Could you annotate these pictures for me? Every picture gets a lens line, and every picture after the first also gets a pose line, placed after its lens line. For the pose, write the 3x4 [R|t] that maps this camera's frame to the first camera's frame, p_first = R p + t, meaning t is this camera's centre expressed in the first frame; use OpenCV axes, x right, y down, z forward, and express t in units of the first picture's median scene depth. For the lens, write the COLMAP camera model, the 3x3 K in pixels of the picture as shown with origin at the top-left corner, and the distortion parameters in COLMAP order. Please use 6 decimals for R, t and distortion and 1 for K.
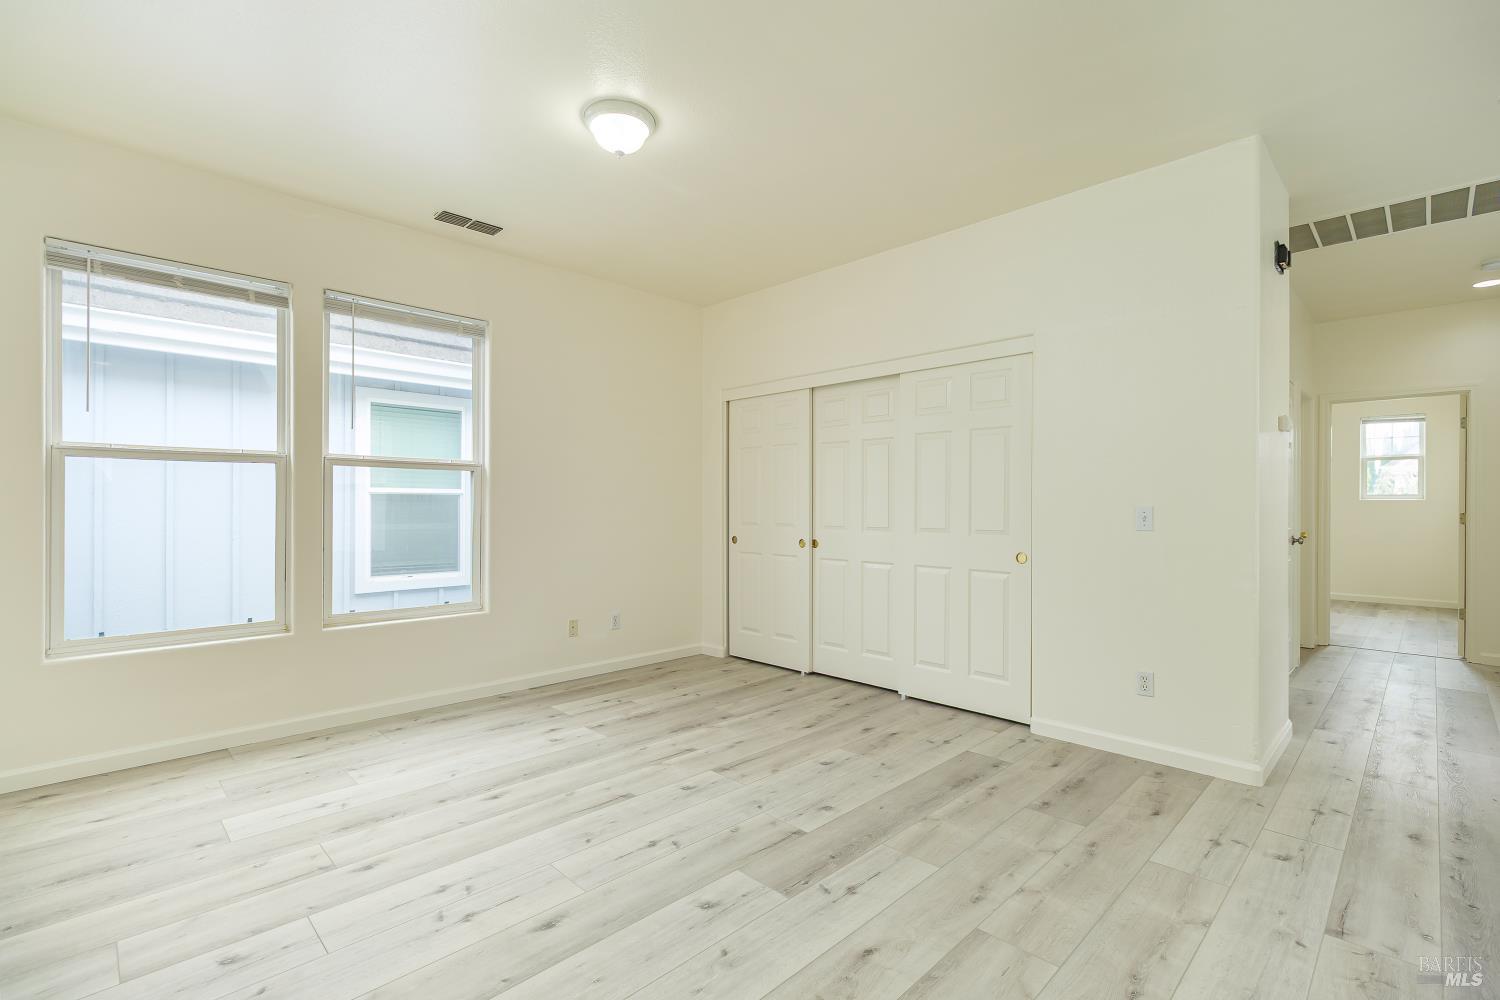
lens RADIAL K [[675.8, 0, 753.7], [0, 675.8, 507.2], [0, 0, 1]] dist [-0.002969, -0.000026]
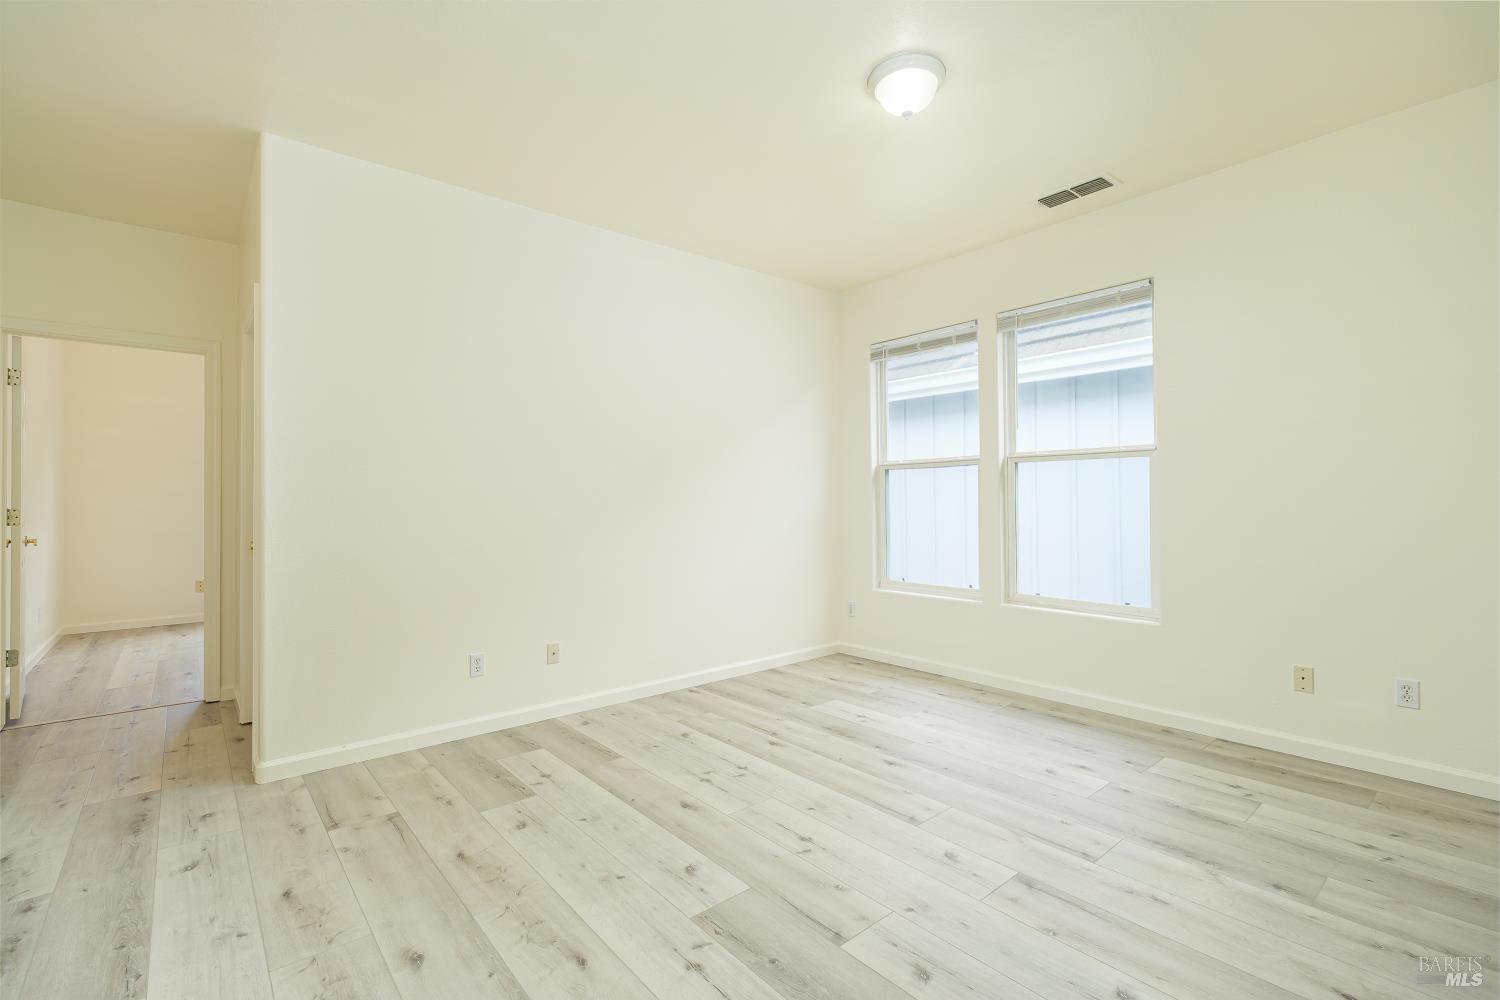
lens RADIAL K [[668.5, 0, 752.0], [0, 668.5, 495.5], [0, 0, 1]] dist [0.000685, 0.000050]
pose [[-0.081574, -0.009308, -0.996624, 0.598719], [0.006855, 0.999928, -0.009900, 0.001950], [0.996644, -0.007640, -0.081504, 0.715596]]
